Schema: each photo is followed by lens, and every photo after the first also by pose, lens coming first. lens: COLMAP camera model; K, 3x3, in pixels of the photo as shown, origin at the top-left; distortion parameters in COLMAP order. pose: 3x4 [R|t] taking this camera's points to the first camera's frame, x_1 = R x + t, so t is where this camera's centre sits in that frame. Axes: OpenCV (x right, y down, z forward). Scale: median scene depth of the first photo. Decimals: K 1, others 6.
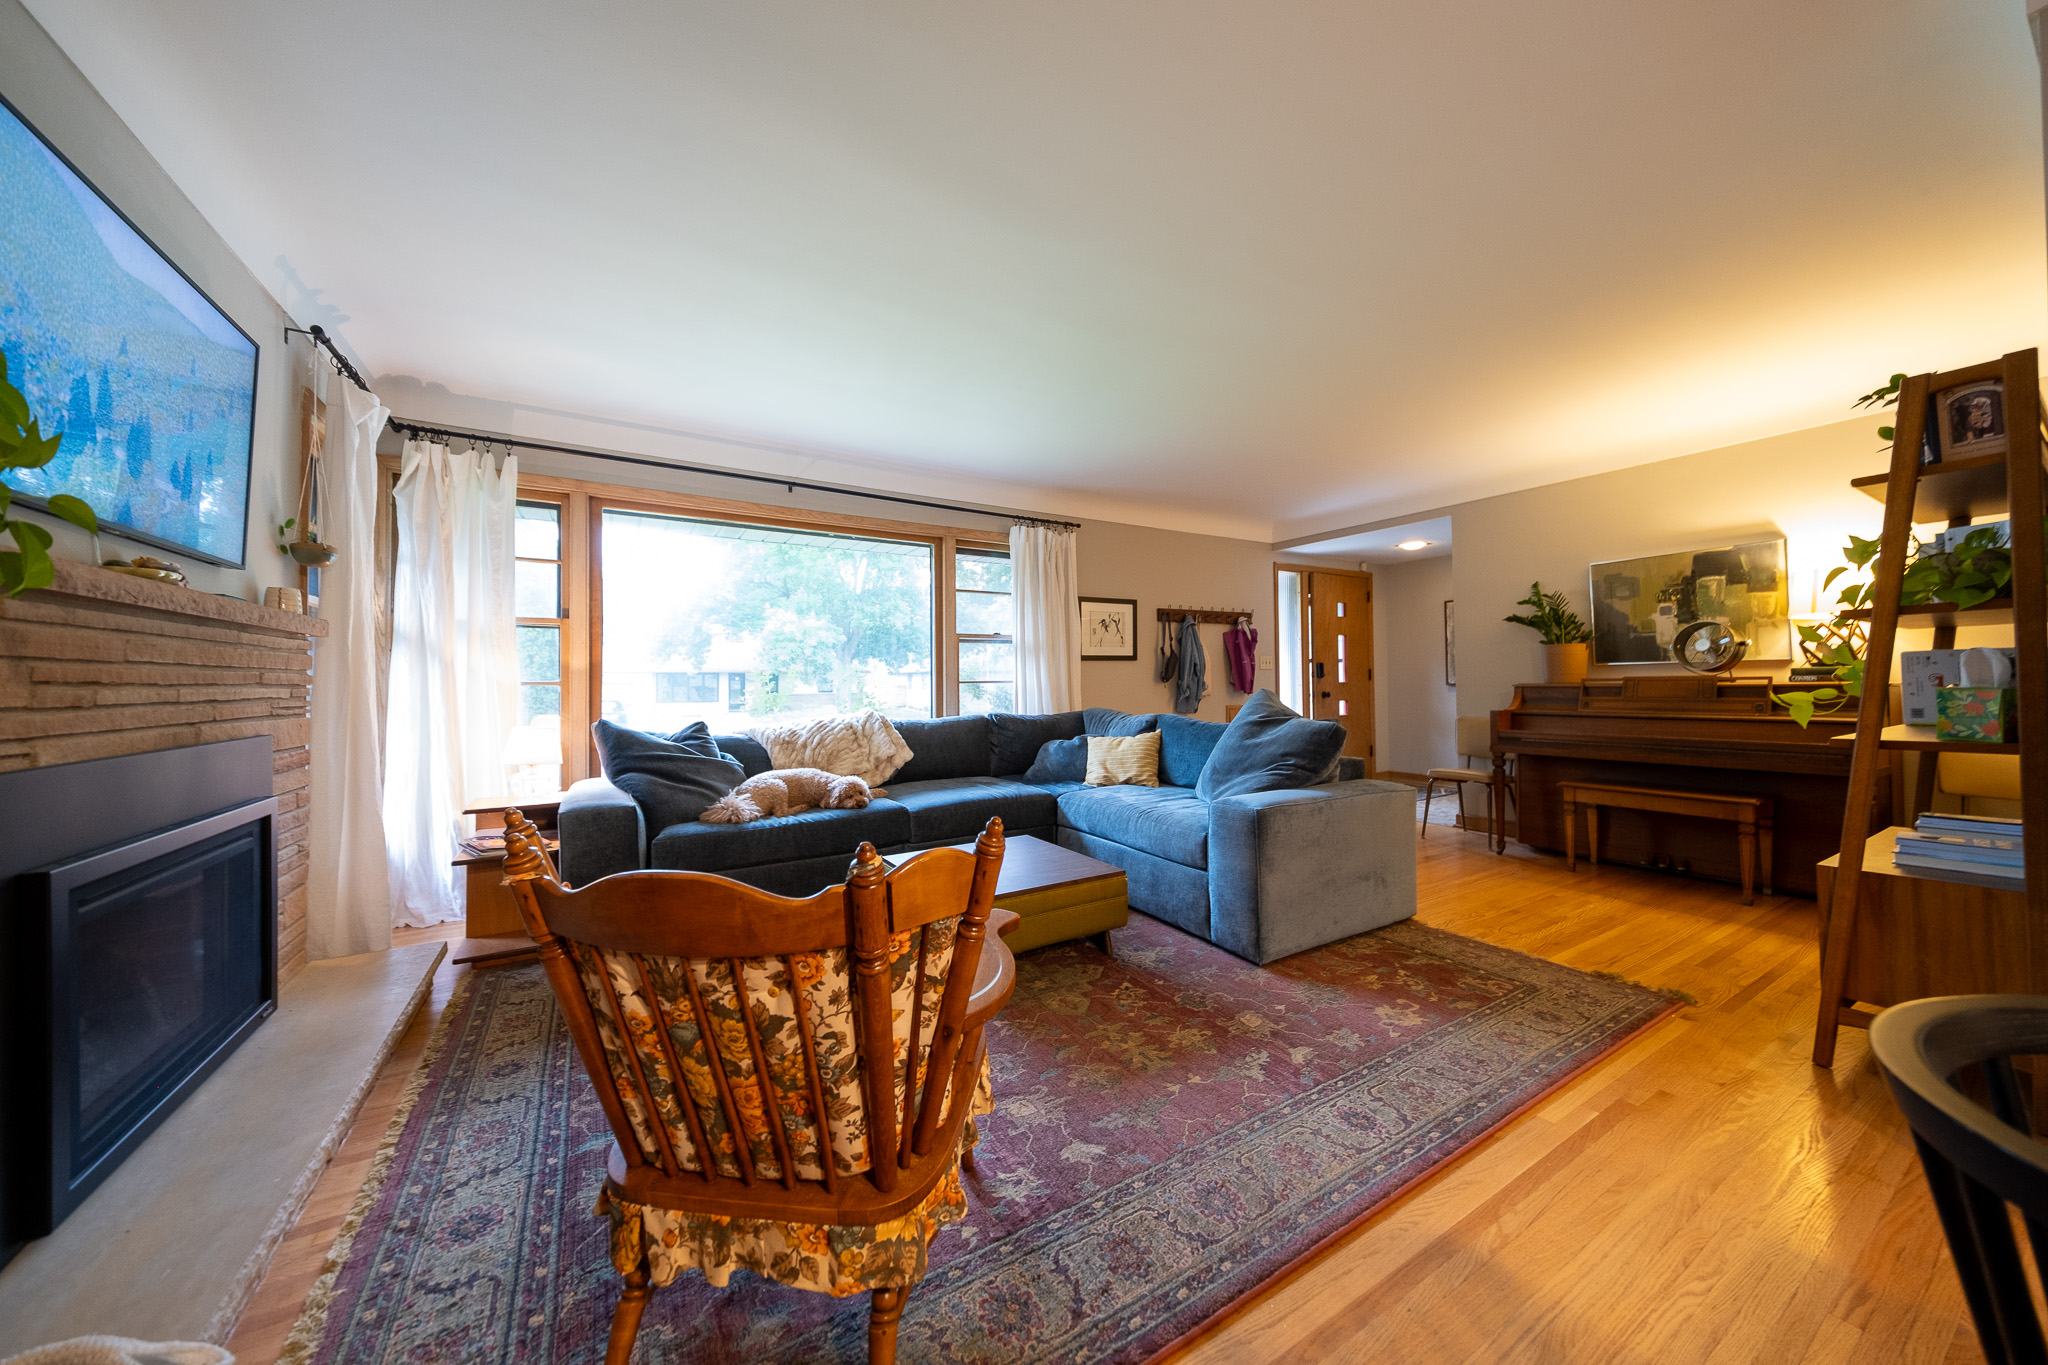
lens RADIAL K [[690.6, 0, 1009.0], [0, 690.6, 682.3], [0, 0, 1]] dist [0.000095, -0.000119]
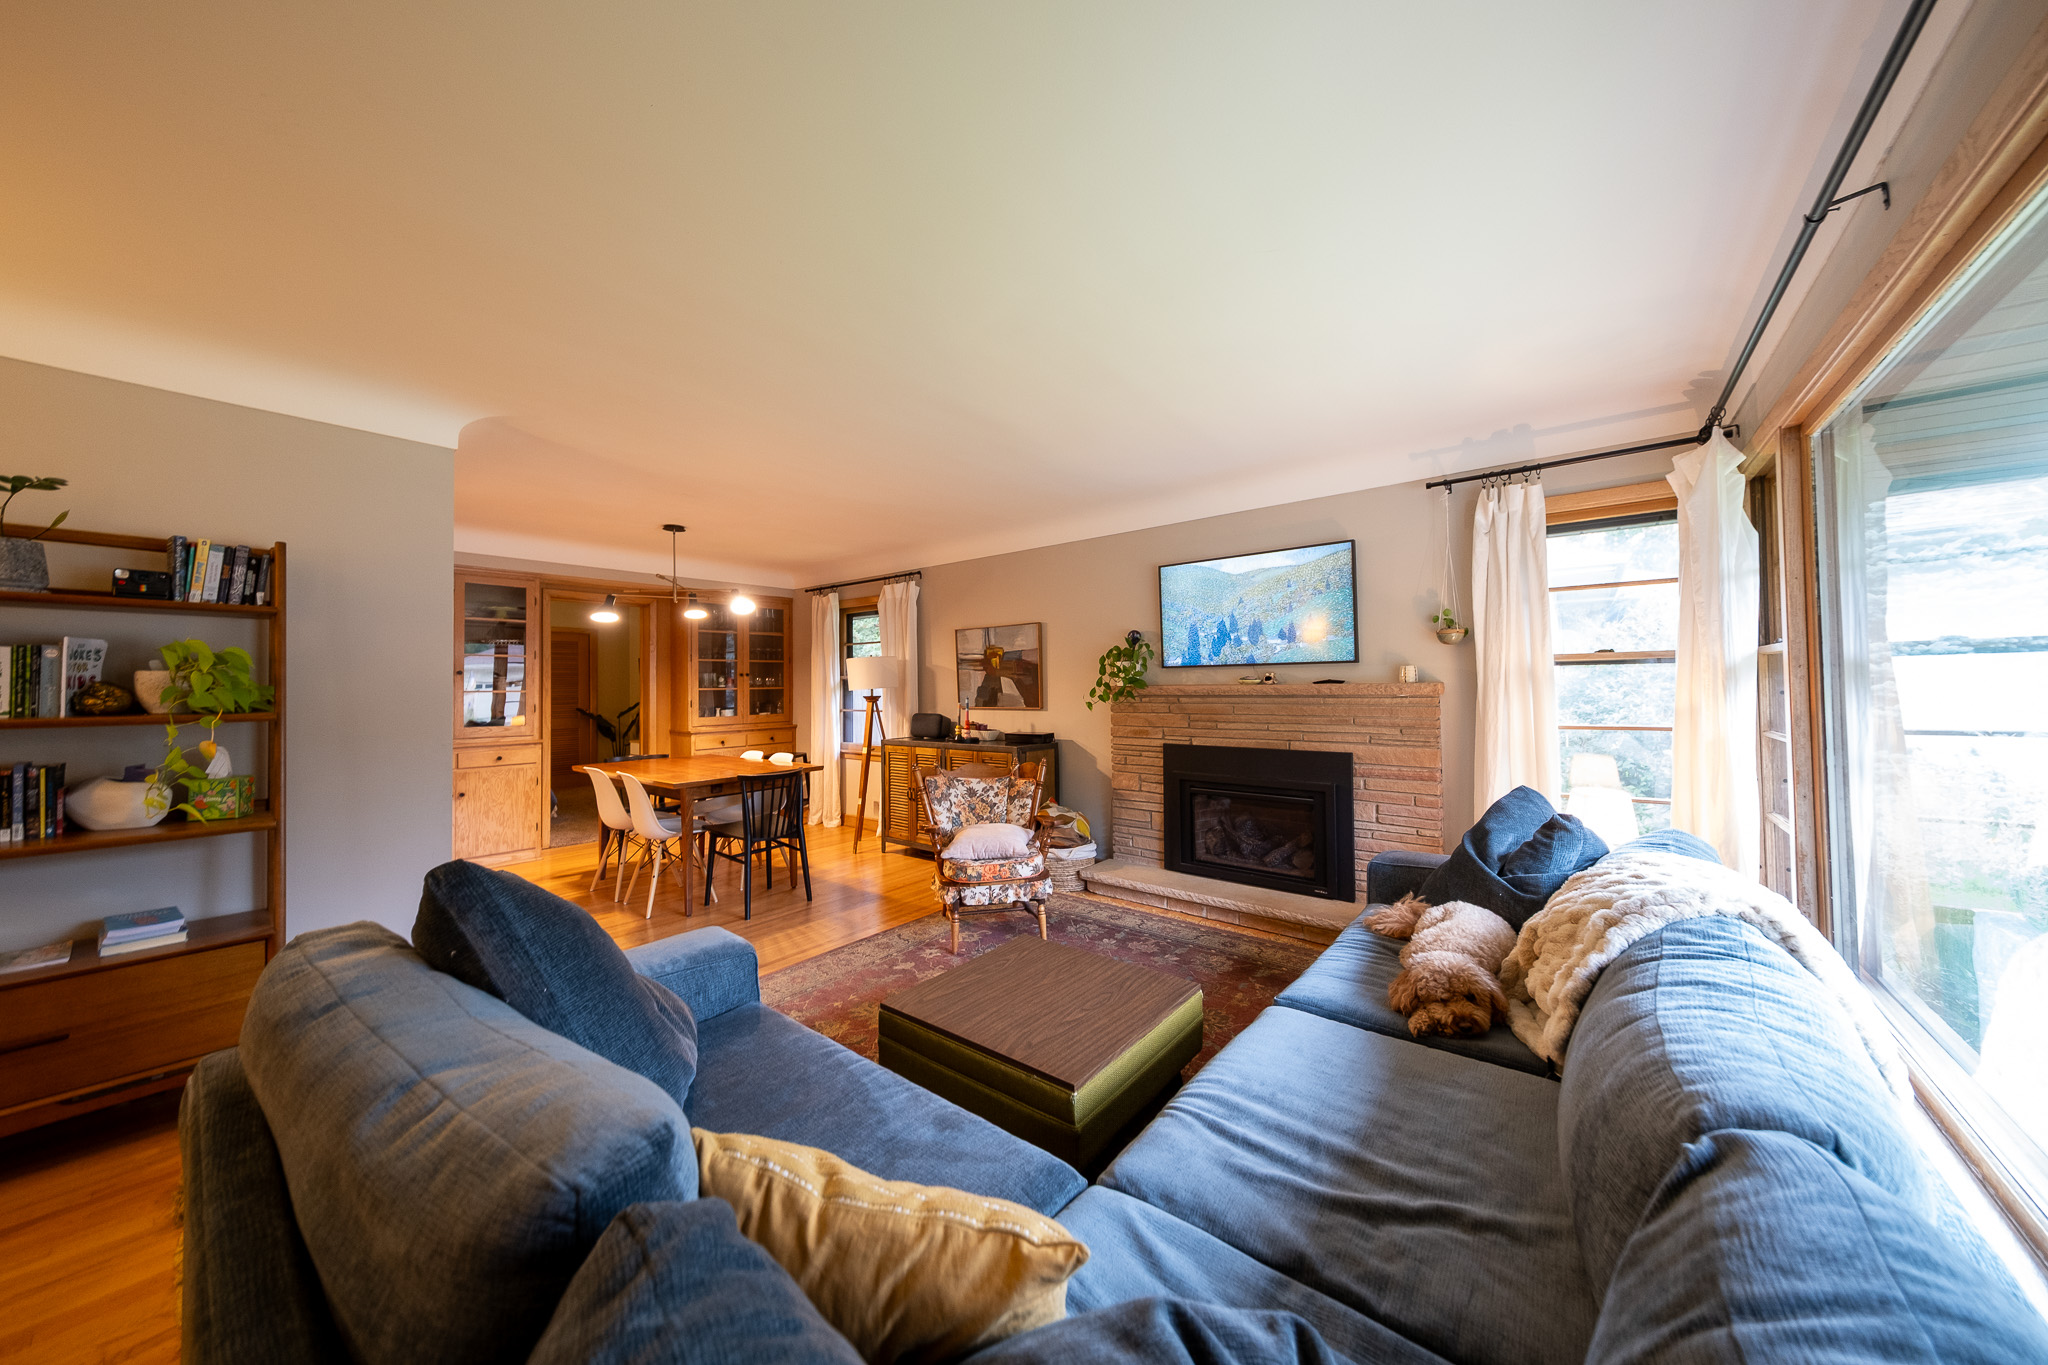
lens RADIAL K [[690.6, 0, 1015.8], [0, 690.6, 682.0], [0, 0, 1]] dist [0.000095, -0.000119]
pose [[-0.943944, 0.021033, -0.329435, 0.468230], [0.030270, 0.999279, -0.022936, -0.118619], [0.328715, -0.031623, -0.943900, 3.176864]]
